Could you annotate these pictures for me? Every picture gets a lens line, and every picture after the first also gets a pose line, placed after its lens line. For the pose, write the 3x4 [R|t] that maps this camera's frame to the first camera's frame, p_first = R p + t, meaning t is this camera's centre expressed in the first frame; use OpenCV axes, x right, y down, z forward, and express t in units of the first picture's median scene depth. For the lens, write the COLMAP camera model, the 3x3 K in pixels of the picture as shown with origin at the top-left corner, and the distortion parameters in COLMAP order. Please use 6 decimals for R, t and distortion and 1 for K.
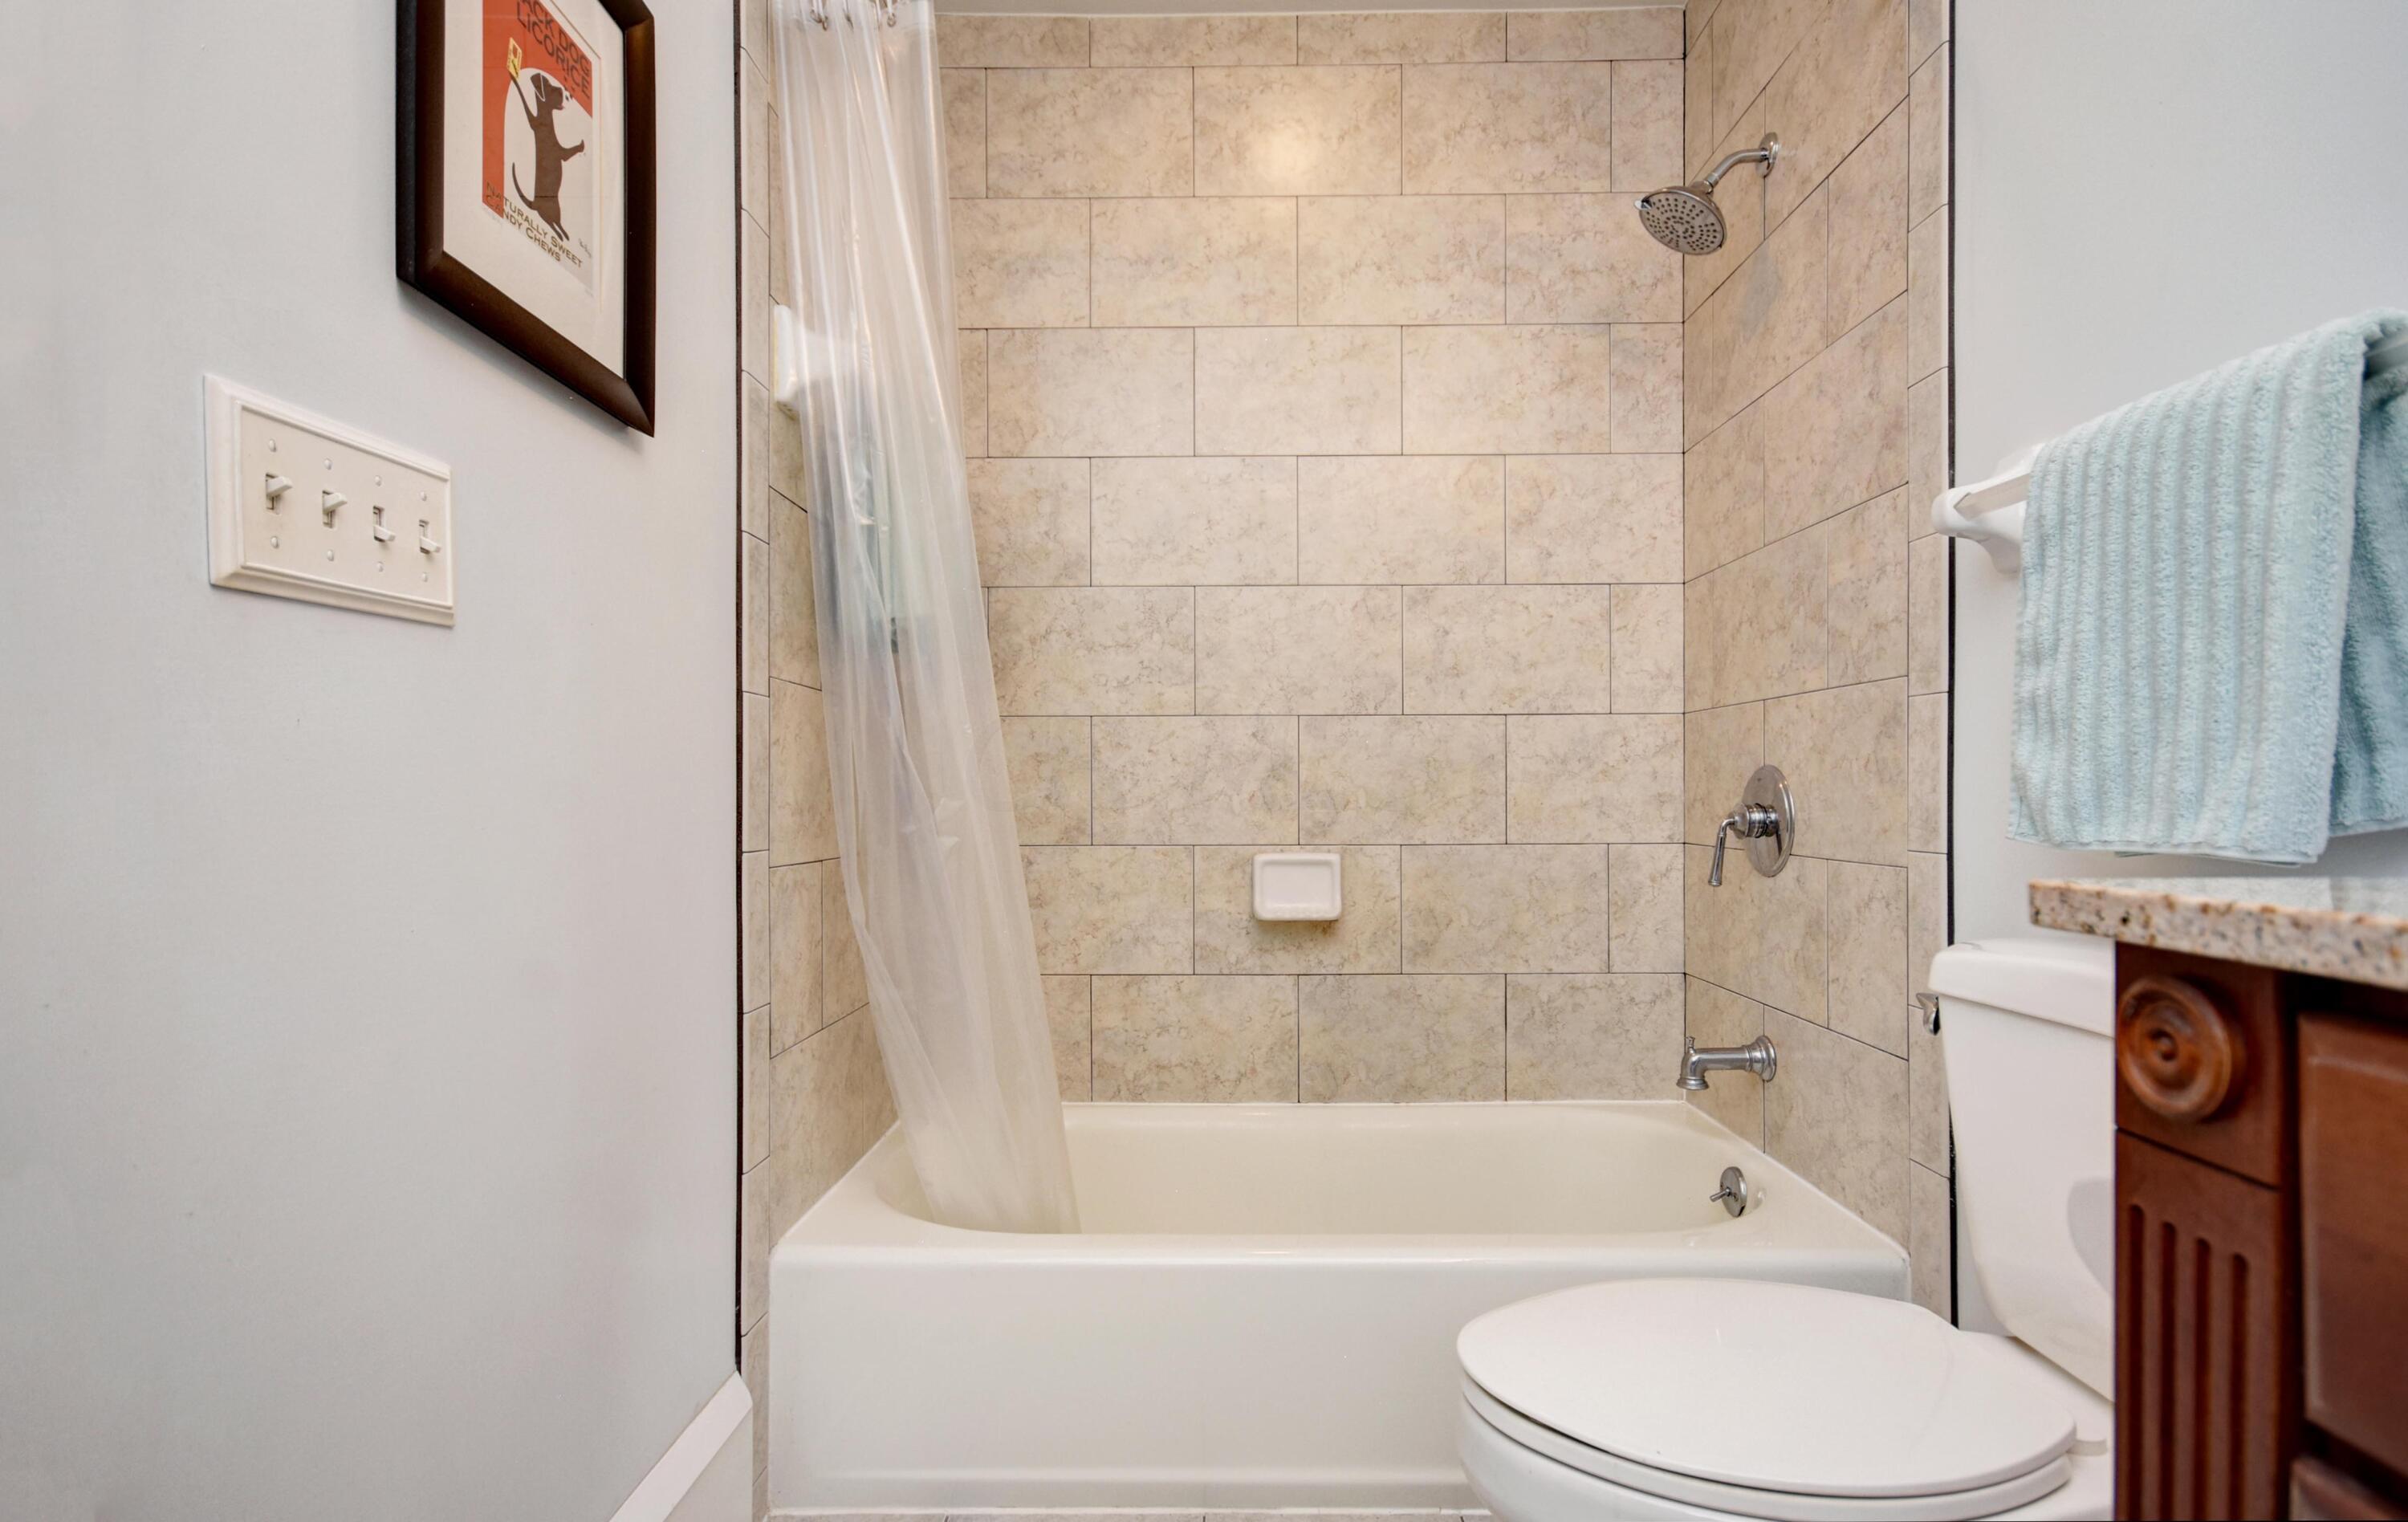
lens RADIAL K [[1158.5, 0, 1172.0], [0, 1158.5, 797.9], [0, 0, 1]] dist [0.005087, 0.000567]
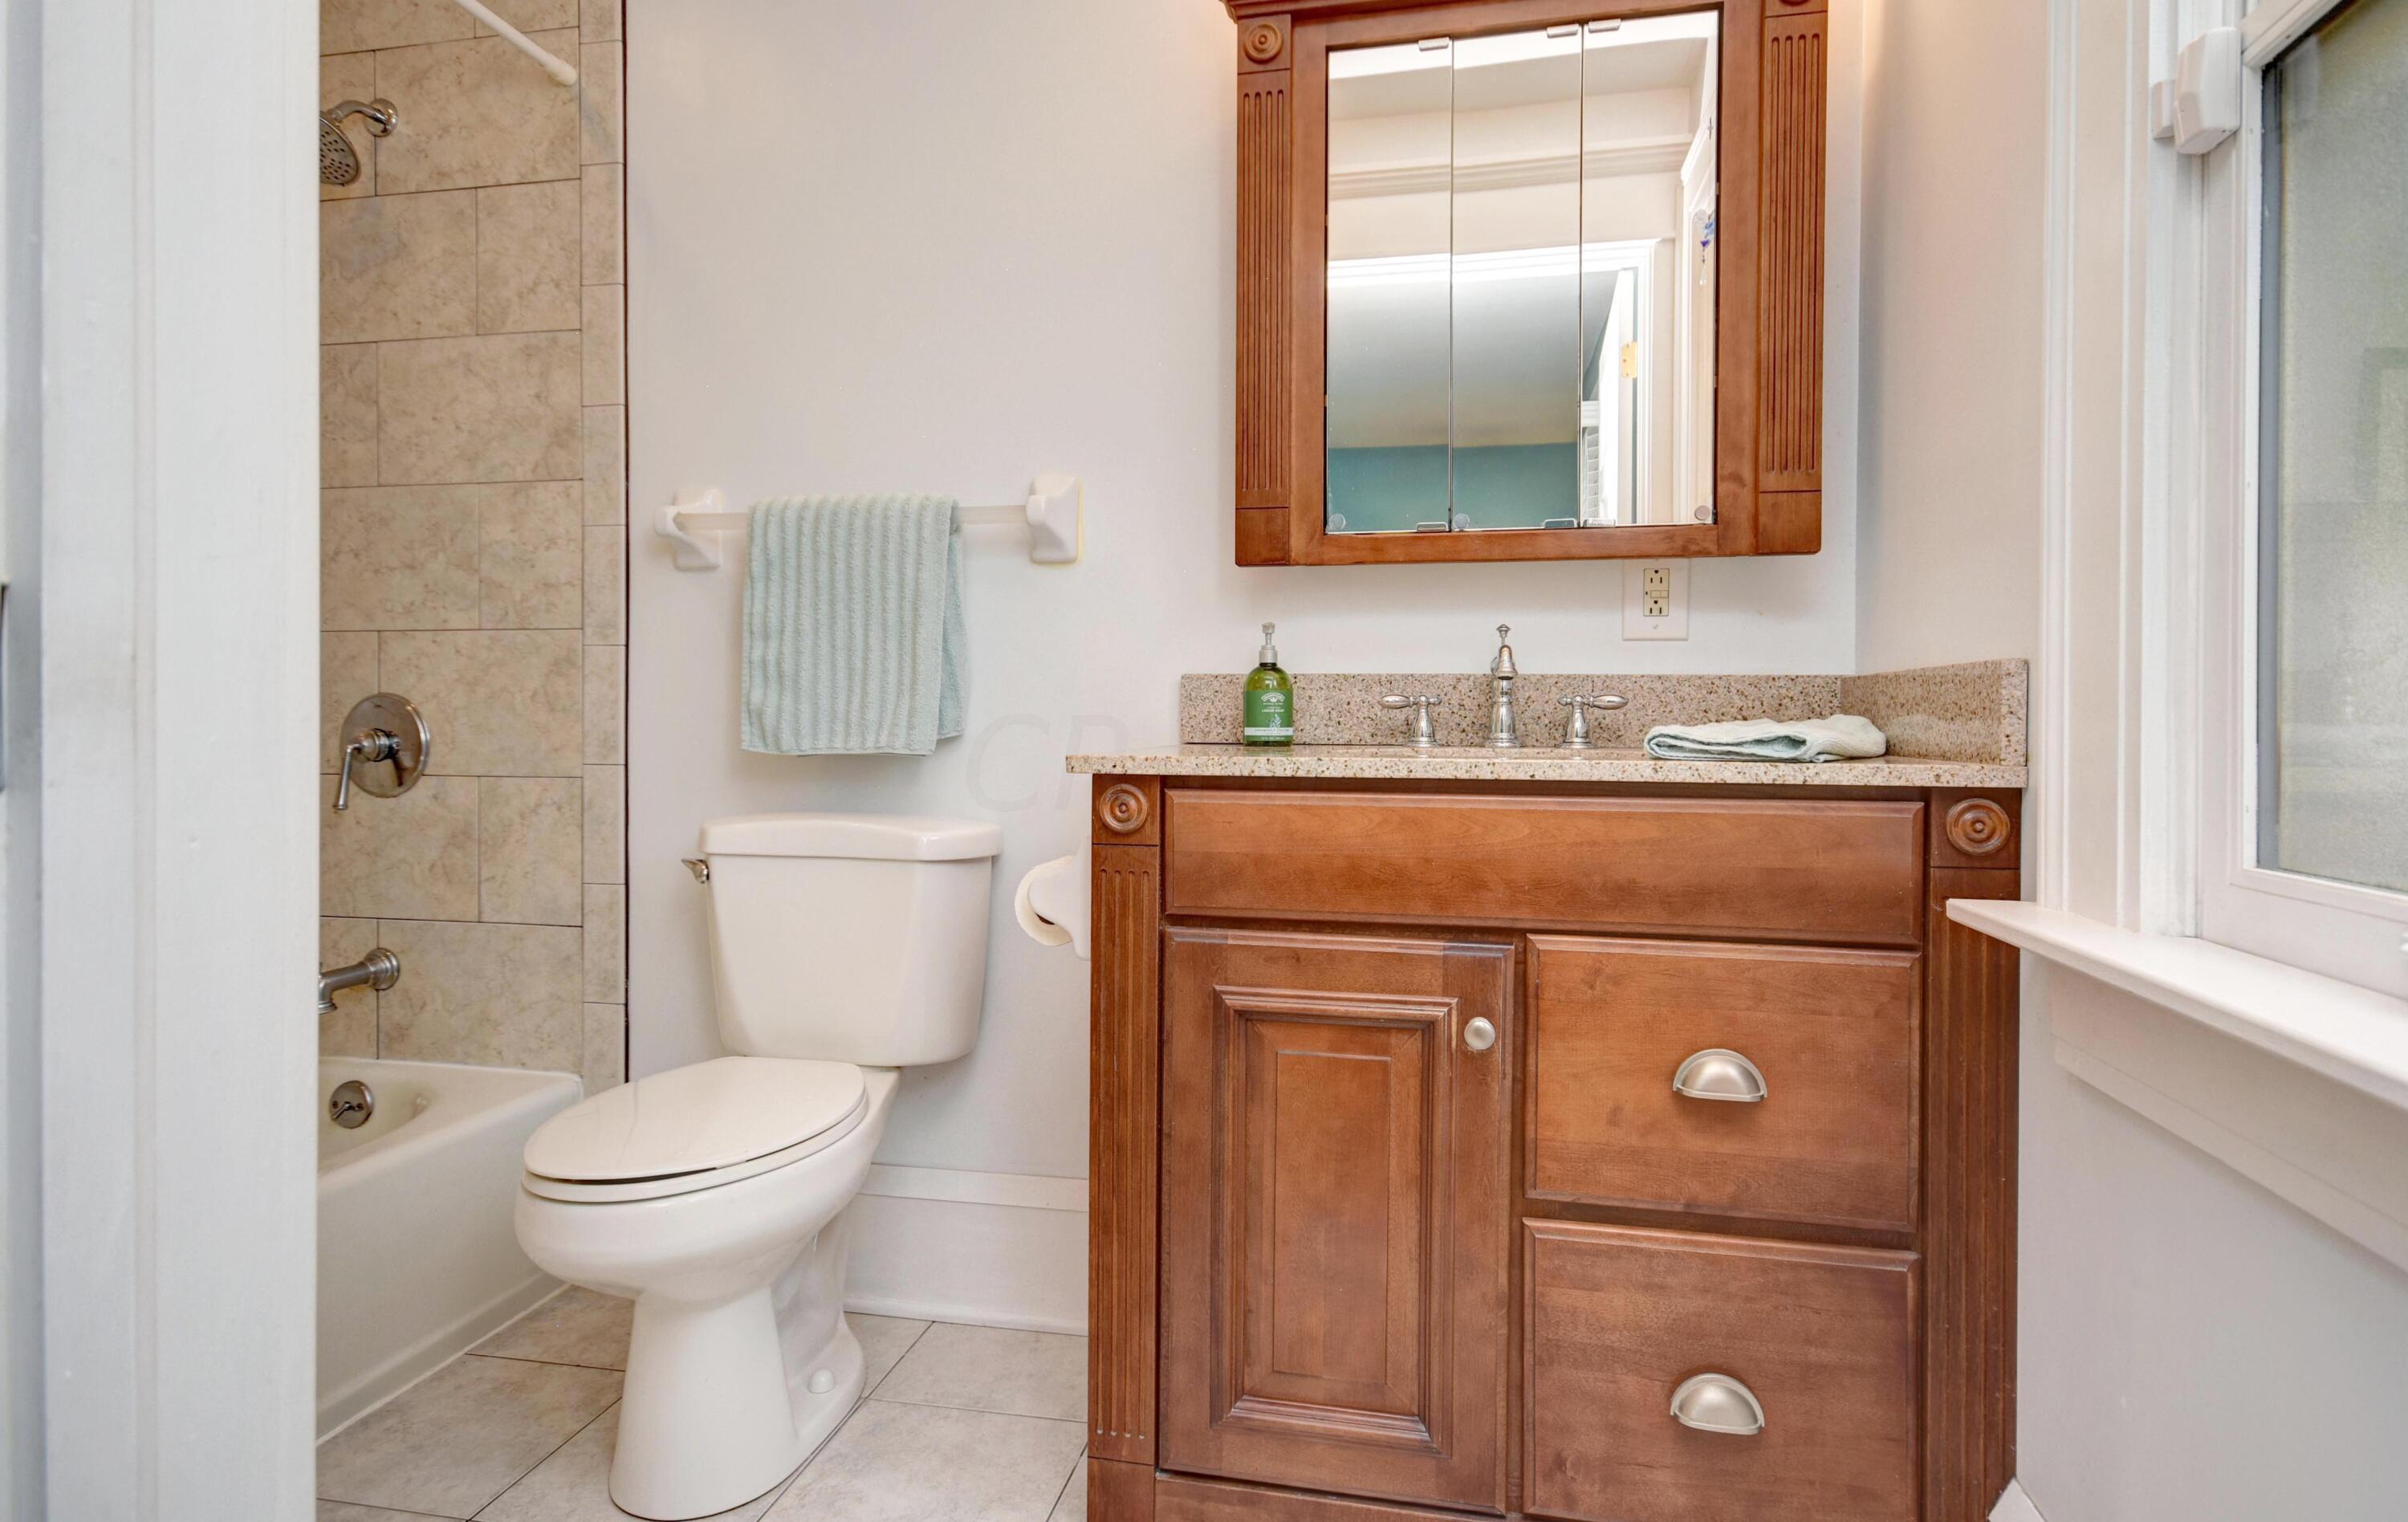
lens RADIAL K [[1340.3, 0, 1202.6], [0, 1340.3, 746.1], [0, 0, 1]] dist [0.010393, 0.002505]
pose [[0.142919, -0.010926, 0.989674, -0.754086], [0.000246, 0.999939, 0.011004, 0.008745], [-0.989734, -0.001329, 0.142913, 0.103861]]
